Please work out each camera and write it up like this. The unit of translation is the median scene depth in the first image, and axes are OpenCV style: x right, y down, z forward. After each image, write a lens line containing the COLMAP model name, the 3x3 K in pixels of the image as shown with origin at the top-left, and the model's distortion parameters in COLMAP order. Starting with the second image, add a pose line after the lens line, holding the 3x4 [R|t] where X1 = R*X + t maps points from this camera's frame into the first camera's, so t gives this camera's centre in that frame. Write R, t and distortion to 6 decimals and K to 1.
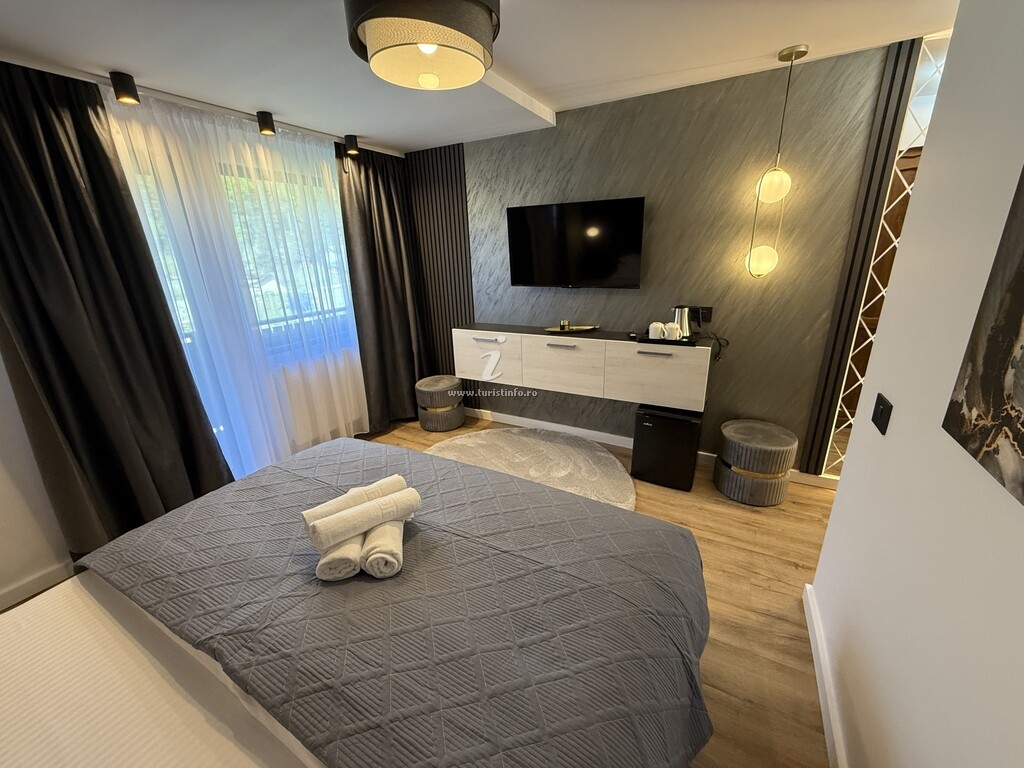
lens RADIAL K [[406.6, 0, 510.7], [0, 406.6, 383.1], [0, 0, 1]] dist [-0.000153, -0.000185]
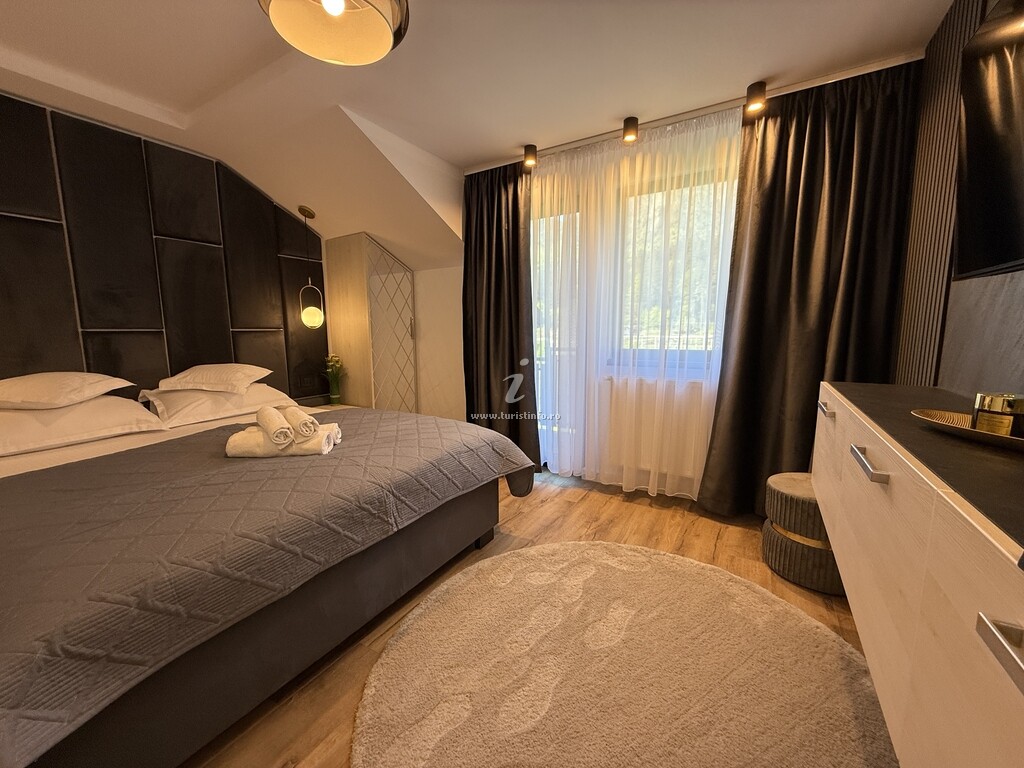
lens RADIAL K [[406.6, 0, 511.7], [0, 406.6, 388.1], [0, 0, 1]] dist [-0.000153, -0.000185]
pose [[-0.053799, 0.170247, -0.983932, 0.363981], [-0.301316, 0.936660, 0.178543, -0.105069], [0.952006, 0.306080, 0.000907, 0.679224]]
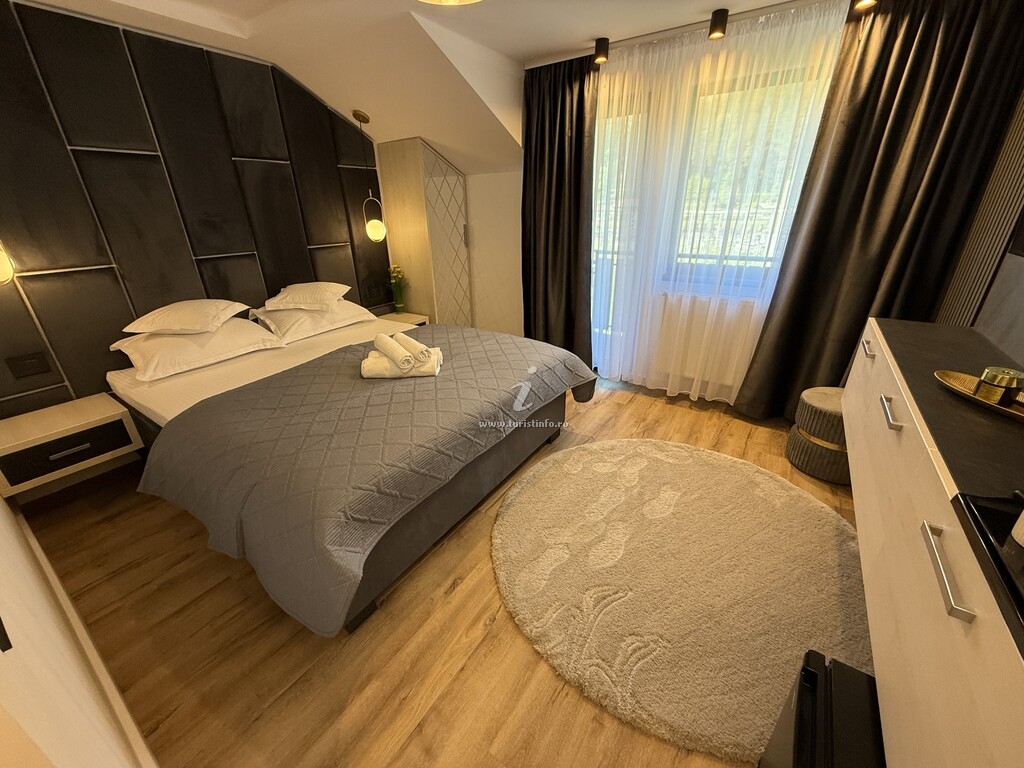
lens RADIAL K [[406.6, 0, 510.3], [0, 406.6, 387.5], [0, 0, 1]] dist [-0.000153, -0.000185]
pose [[-0.101579, 0.436845, -0.893783, 0.452371], [-0.284410, 0.848181, 0.446879, -0.165632], [0.953306, 0.299594, 0.038086, 0.568374]]
